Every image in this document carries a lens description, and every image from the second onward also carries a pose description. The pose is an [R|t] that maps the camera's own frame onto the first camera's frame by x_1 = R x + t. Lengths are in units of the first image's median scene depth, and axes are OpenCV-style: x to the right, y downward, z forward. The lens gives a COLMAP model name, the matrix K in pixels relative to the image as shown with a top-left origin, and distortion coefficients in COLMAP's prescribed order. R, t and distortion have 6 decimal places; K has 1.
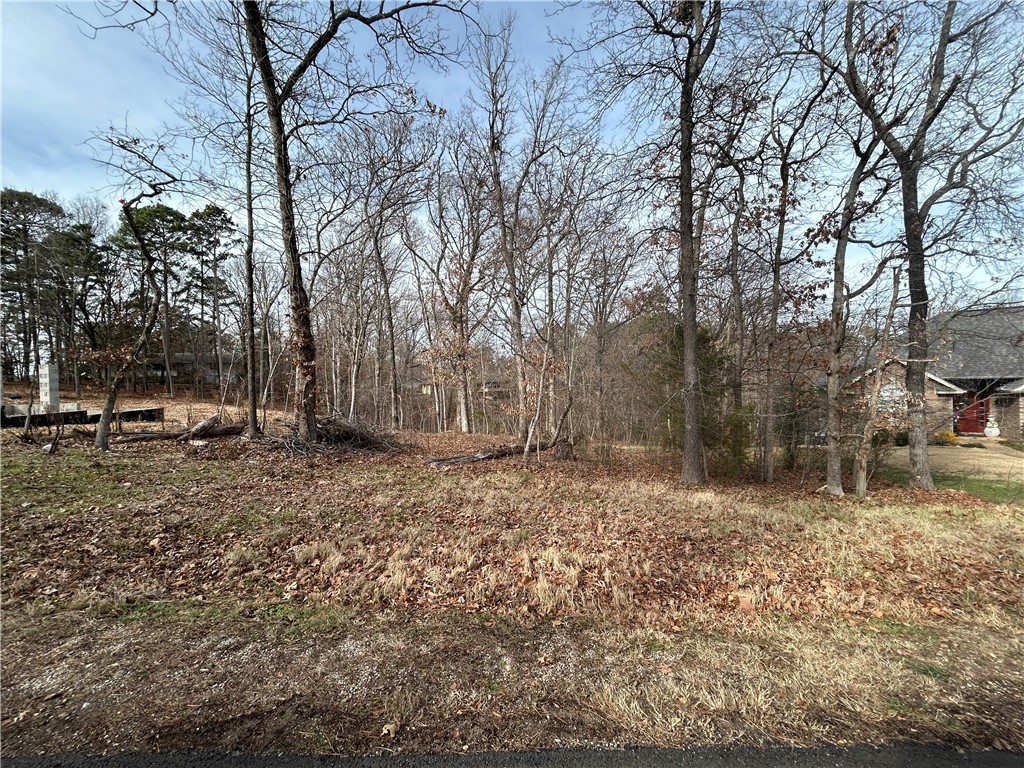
lens RADIAL K [[410.2, 0, 510.6], [0, 410.2, 383.5], [0, 0, 1]] dist [0.002907, 0.000061]
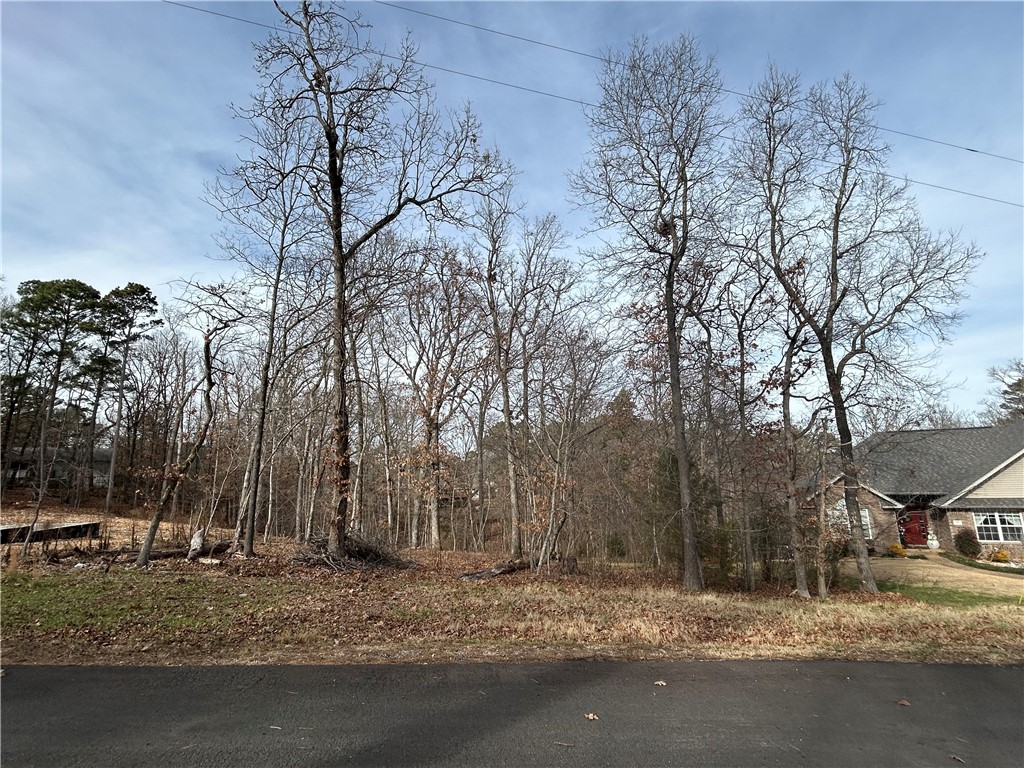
lens RADIAL K [[481.8, 0, 512.9], [0, 481.8, 384.3], [0, 0, 1]] dist [-0.005381, 0.001586]
pose [[0.990634, 0.036561, 0.131558, -0.232185], [-0.007812, 0.977082, -0.212721, -0.032762], [-0.136320, 0.209701, 0.968216, -0.331300]]
